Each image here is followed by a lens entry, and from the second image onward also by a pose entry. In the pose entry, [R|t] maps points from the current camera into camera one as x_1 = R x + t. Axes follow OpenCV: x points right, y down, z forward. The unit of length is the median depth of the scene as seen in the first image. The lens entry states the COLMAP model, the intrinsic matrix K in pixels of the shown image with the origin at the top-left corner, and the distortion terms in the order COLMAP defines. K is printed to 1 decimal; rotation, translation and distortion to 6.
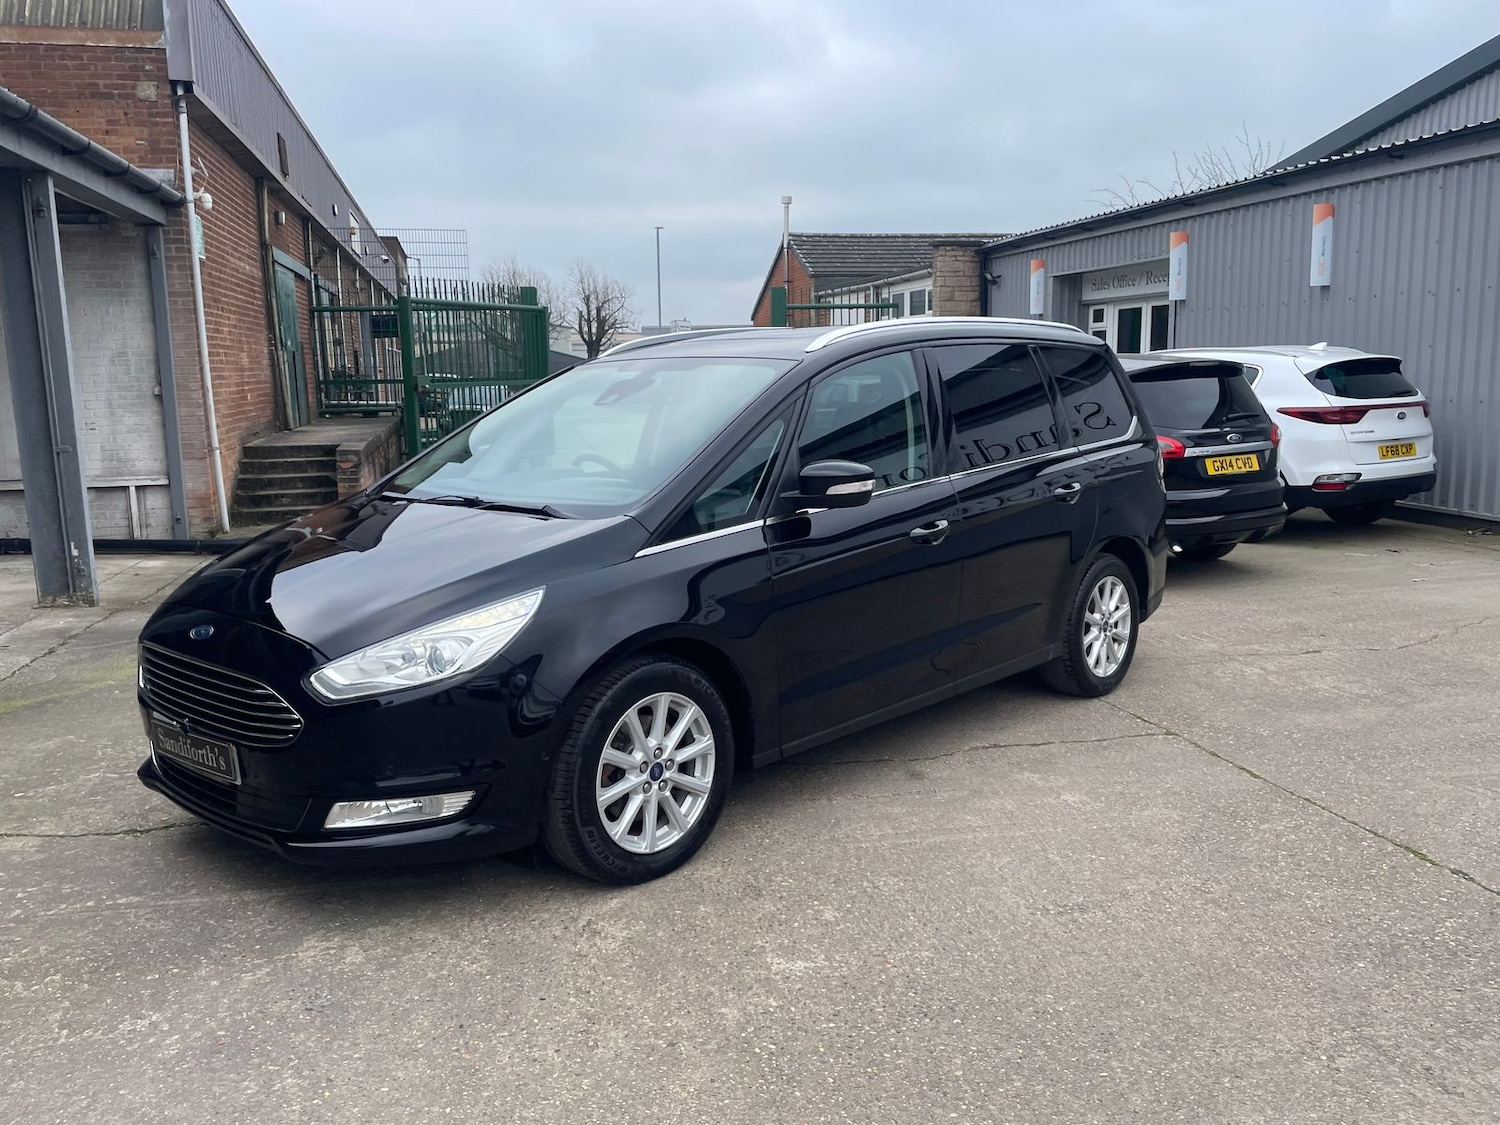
lens RADIAL K [[1200.6, 0, 759.9], [0, 1200.6, 572.3], [0, 0, 1]] dist [0.087904, -0.113773]
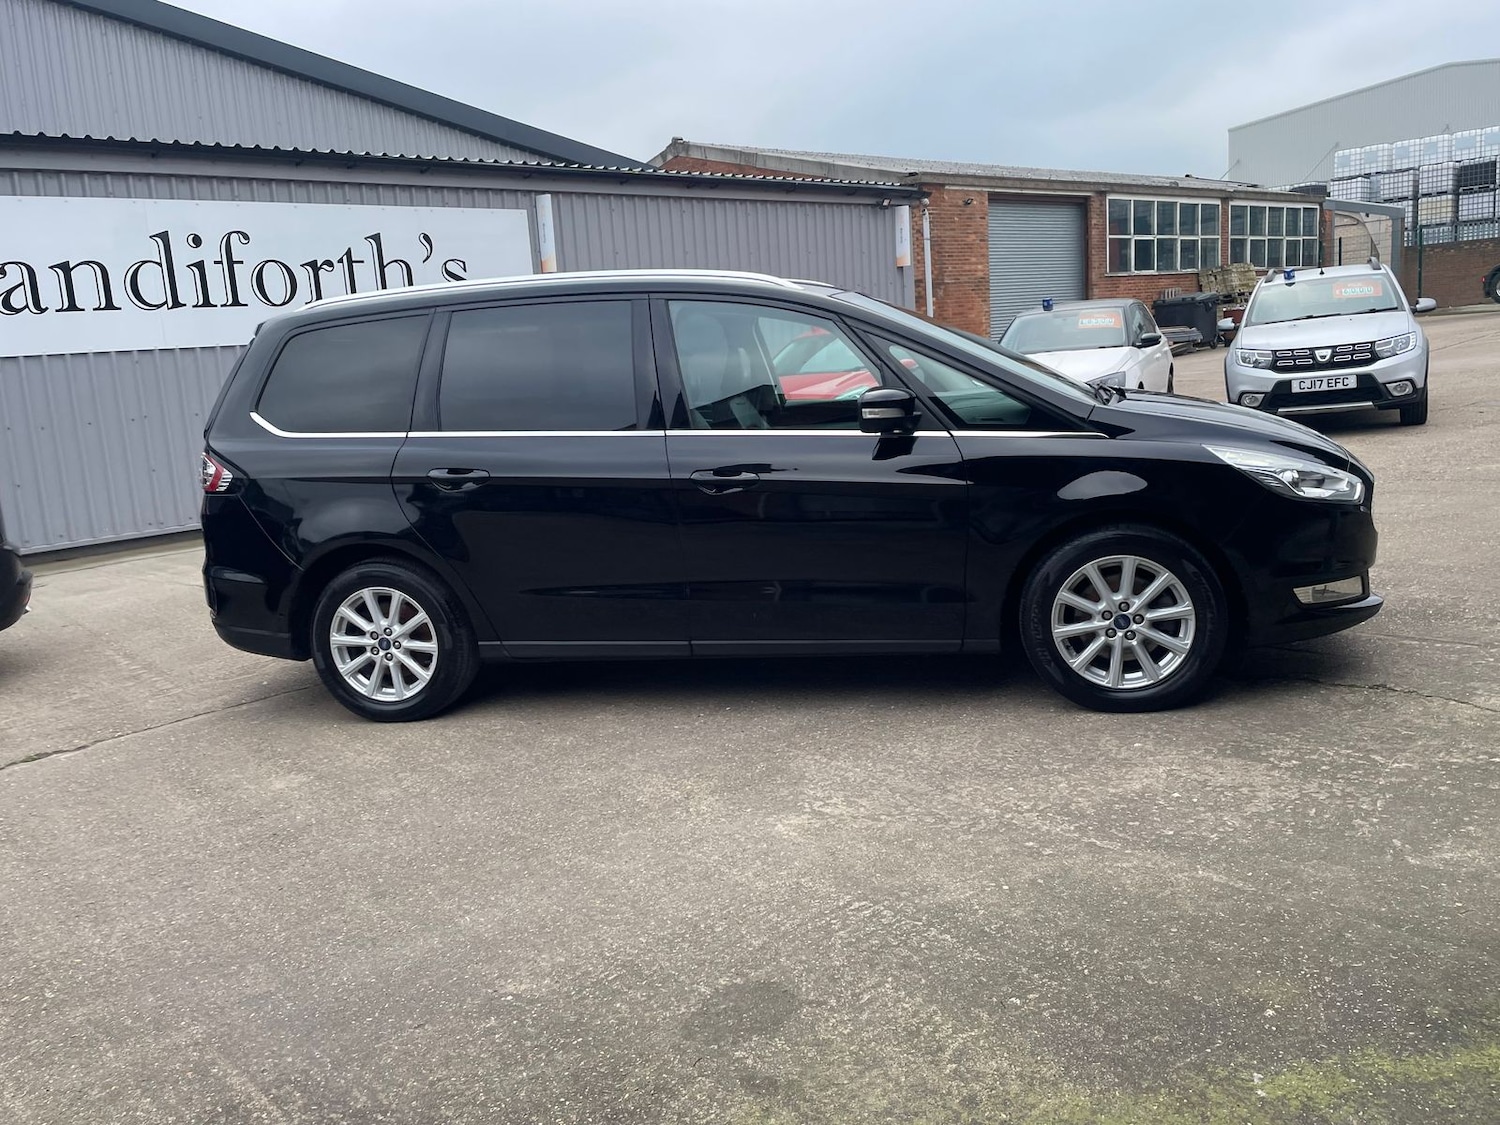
lens RADIAL K [[1200.6, 0, 758.5], [0, 1200.6, 547.9], [0, 0, 1]] dist [0.087904, -0.113773]
pose [[-0.484276, -0.096794, 0.869545, -0.909913], [0.224129, 0.946972, 0.230237, -0.210179], [-0.845720, 0.306389, -0.436901, 1.480262]]
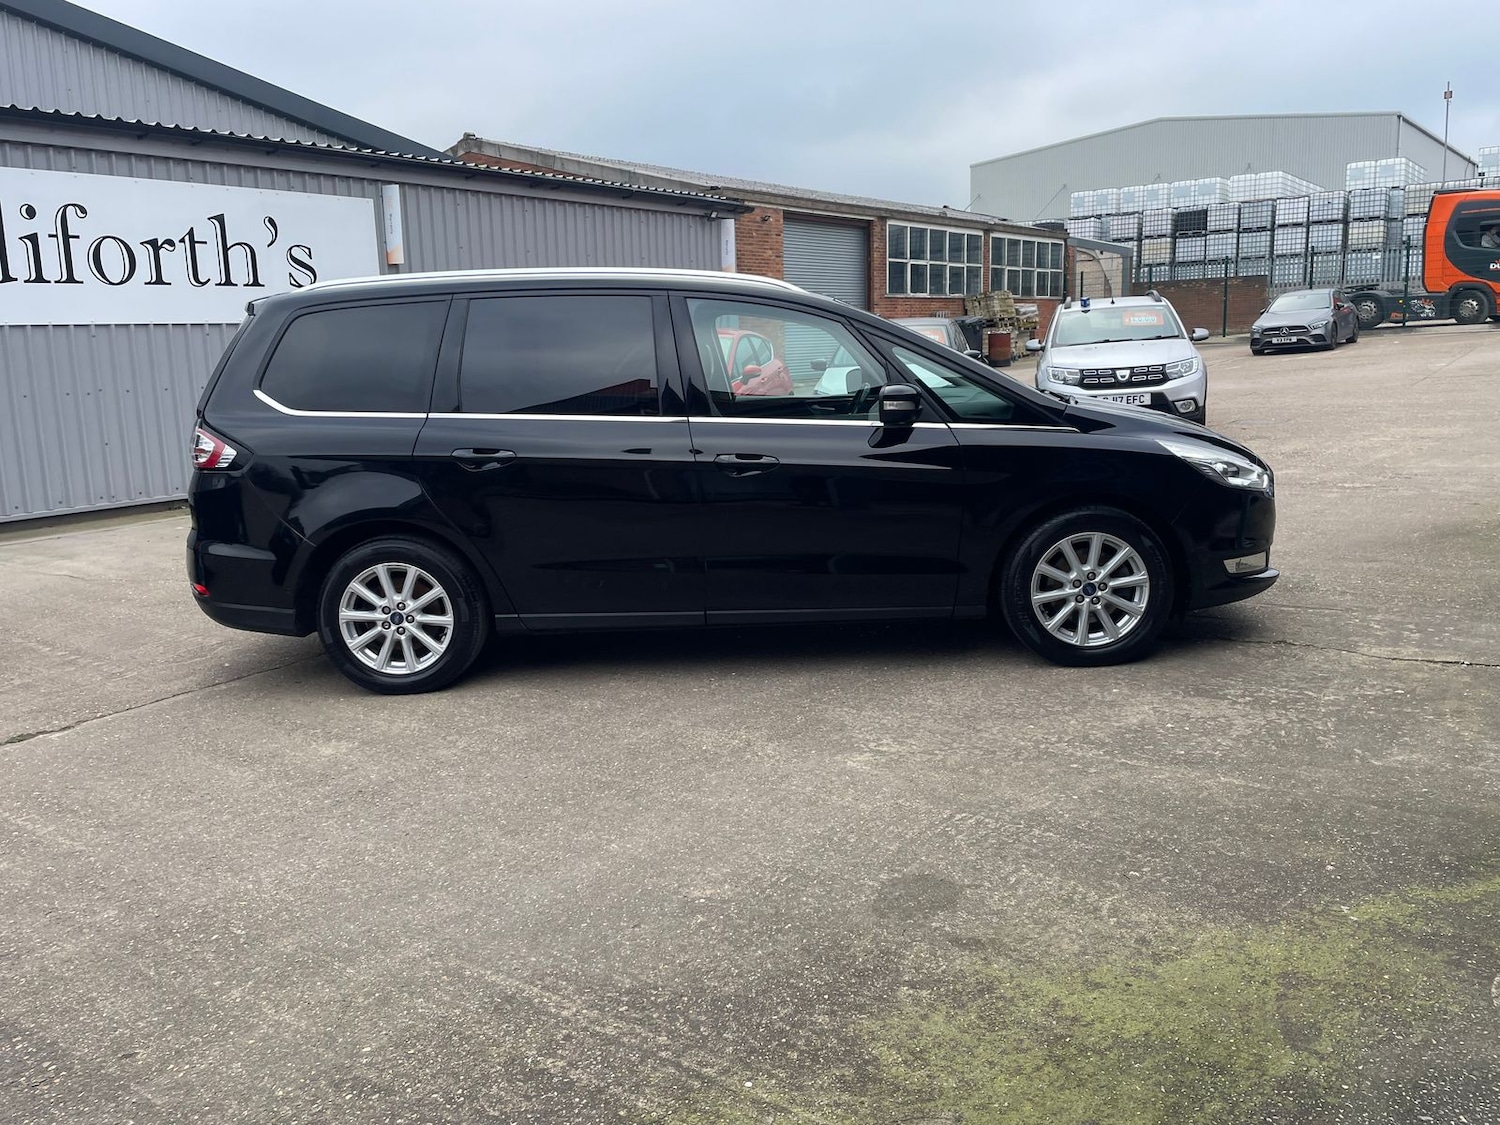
lens RADIAL K [[1200.6, 0, 760.0], [0, 1200.6, 549.0], [0, 0, 1]] dist [0.087904, -0.113773]
pose [[-0.650982, -0.093518, 0.753311, -0.871600], [0.170195, 0.949136, 0.264904, -0.248345], [-0.739768, 0.300657, -0.601954, 1.692341]]
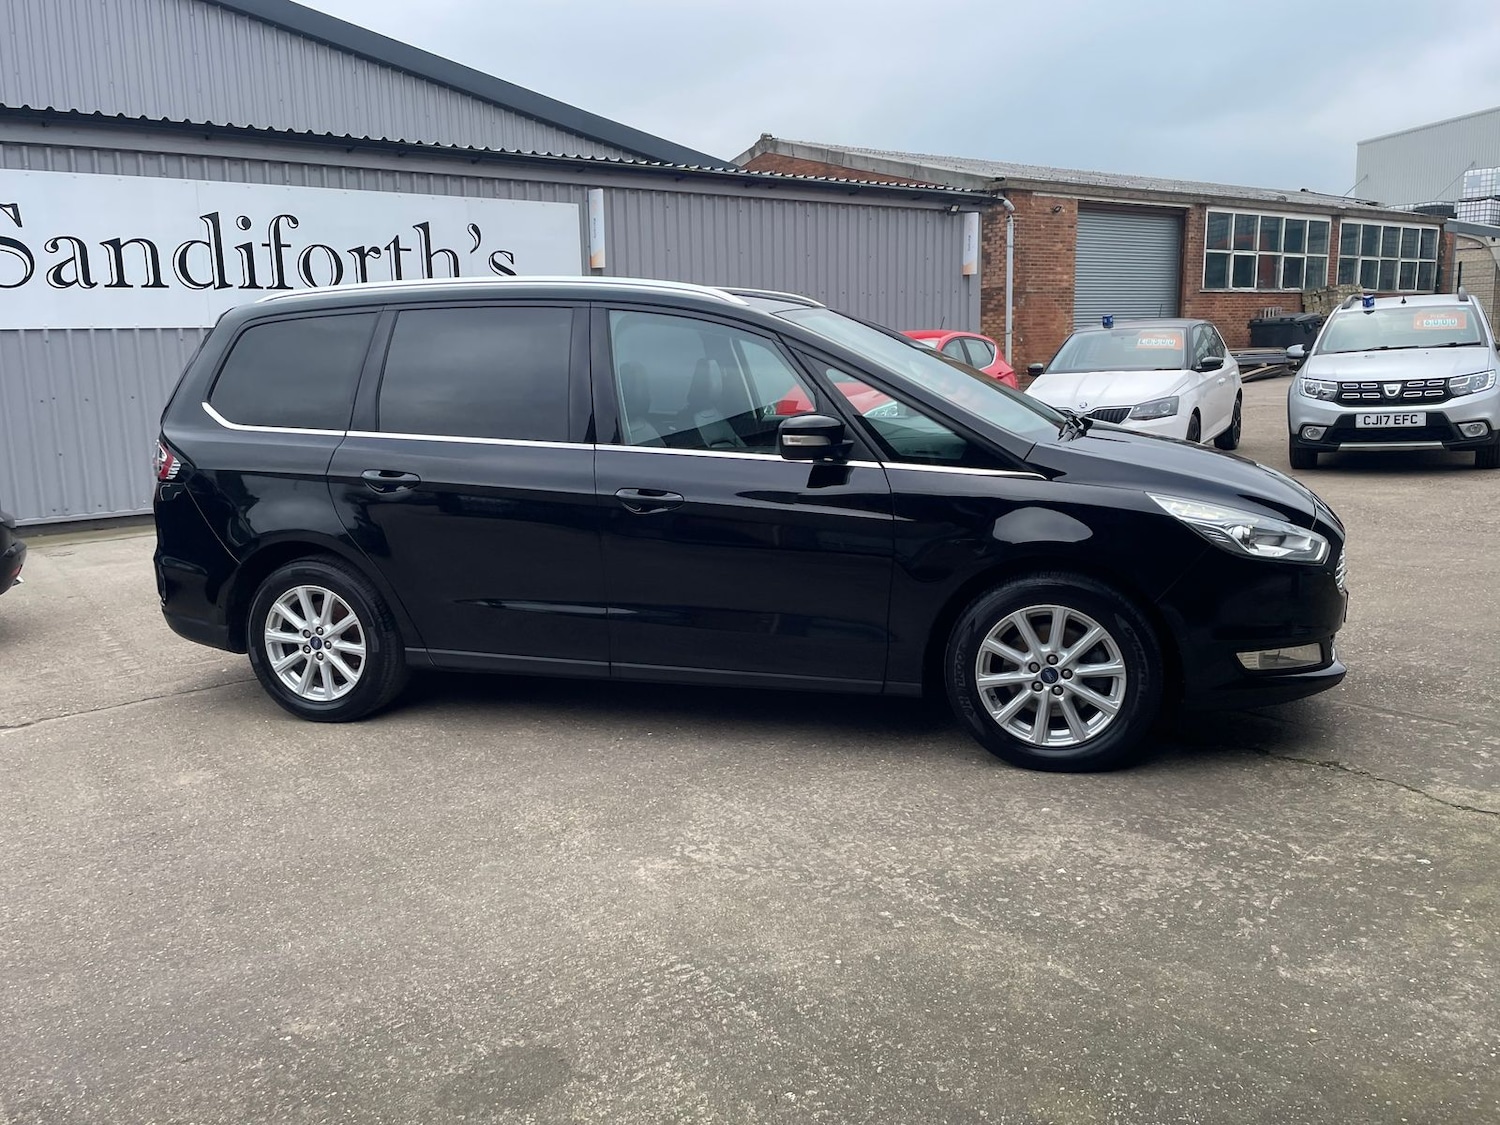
lens RADIAL K [[1200.6, 0, 748.6], [0, 1200.6, 557.5], [0, 0, 1]] dist [0.087904, -0.113773]
pose [[-0.405359, -0.132639, 0.904484, -0.929203], [0.184853, 0.957086, 0.223197, -0.197616], [-0.895273, 0.257671, -0.363444, 1.360372]]
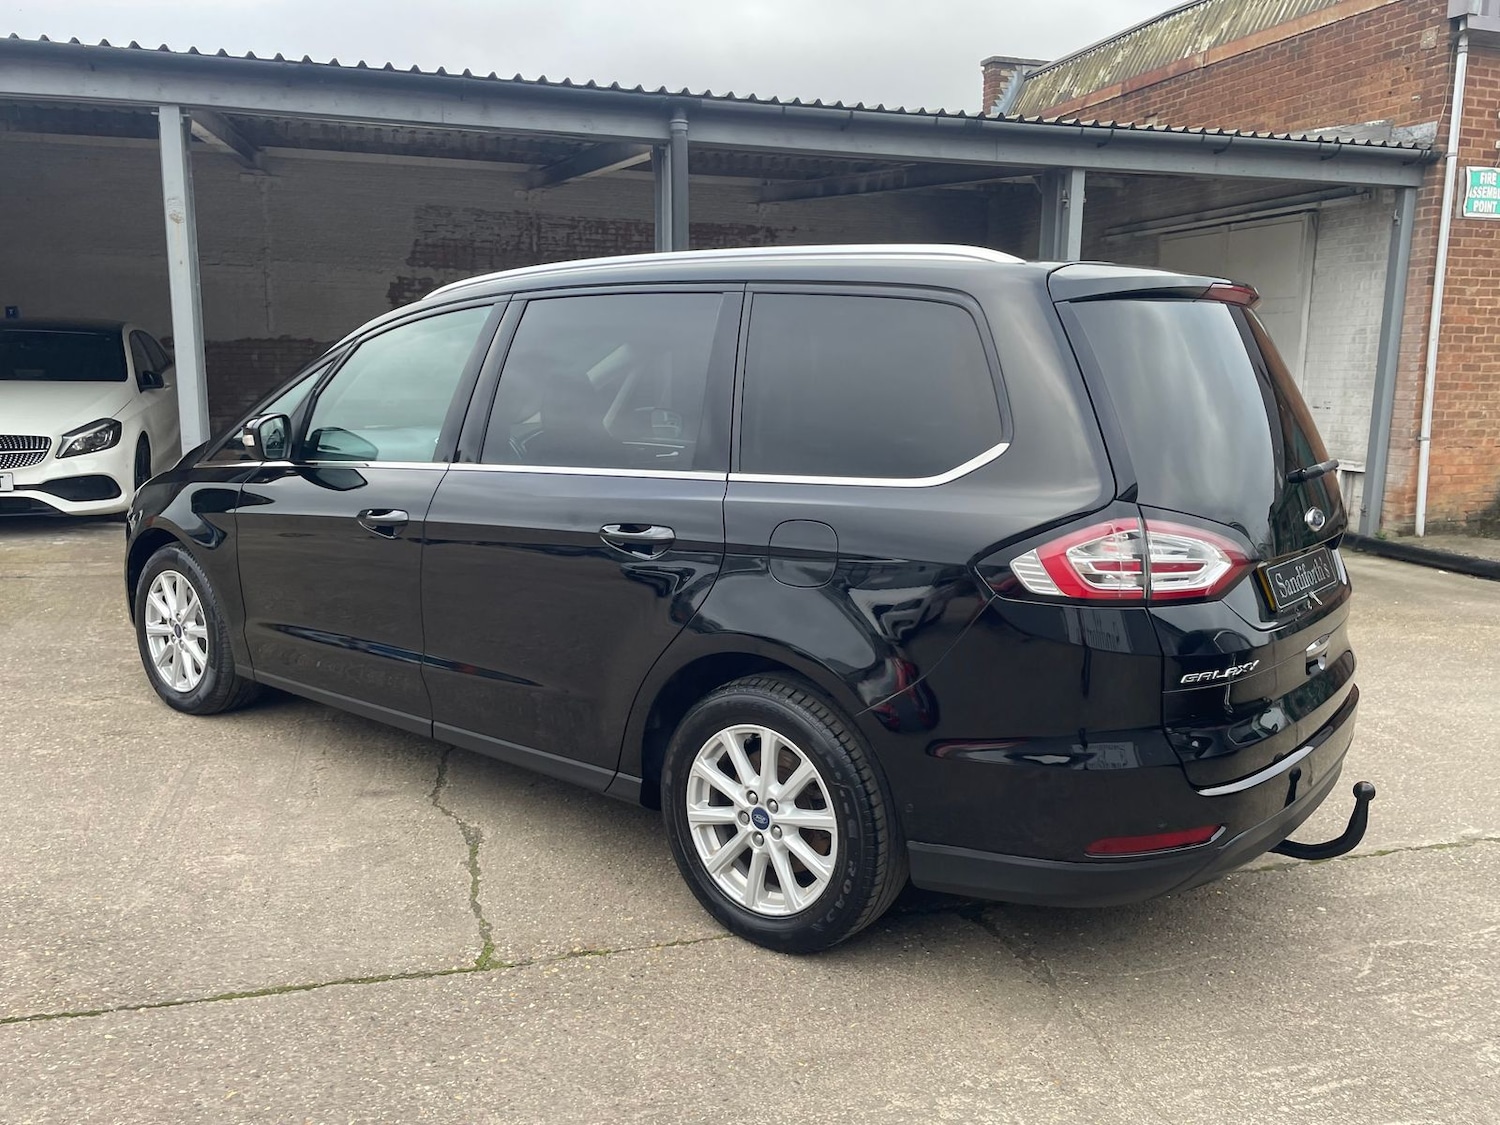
lens RADIAL K [[1200.6, 0, 756.5], [0, 1200.6, 557.6], [0, 0, 1]] dist [0.087904, -0.113773]
pose [[0.072015, 0.178140, -0.981366, 0.865389], [-0.180592, 0.969988, 0.162822, -0.167611], [0.980918, 0.165501, 0.102025, 1.020203]]
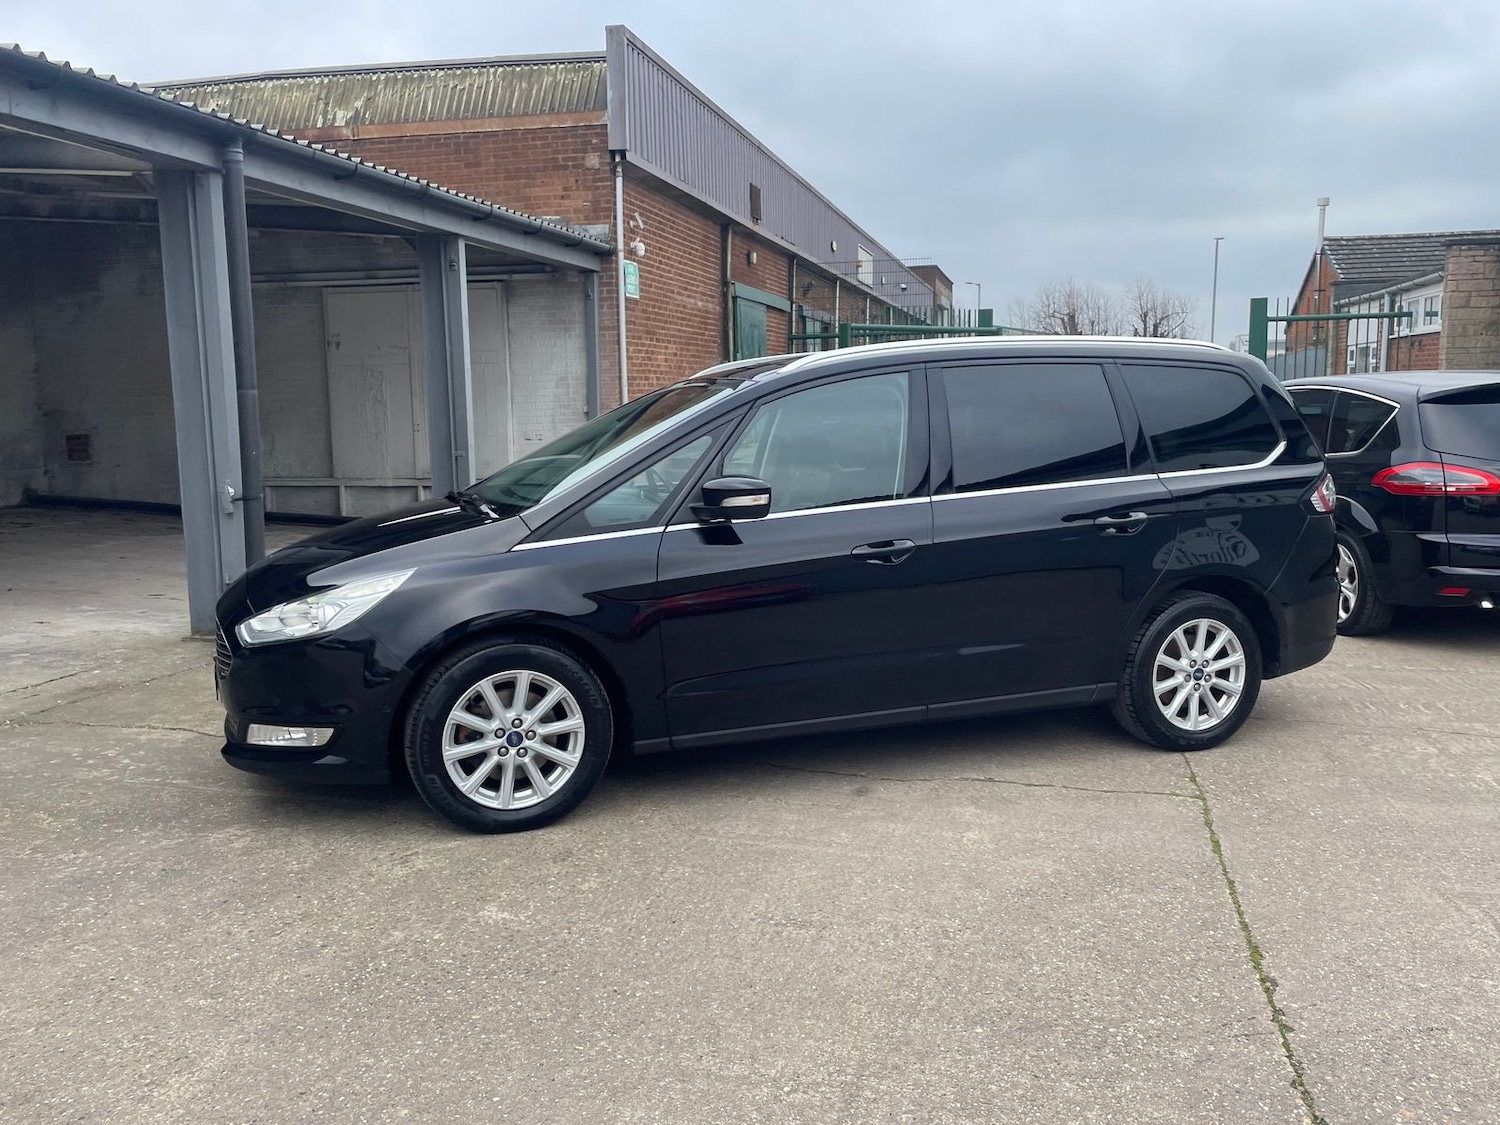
lens RADIAL K [[1200.6, 0, 761.9], [0, 1200.6, 549.0], [0, 0, 1]] dist [0.087904, -0.113773]
pose [[0.891800, 0.060360, -0.448386, 0.436071], [-0.075857, 0.996979, -0.016664, -0.009284], [0.446025, 0.048874, 0.893685, 0.048313]]
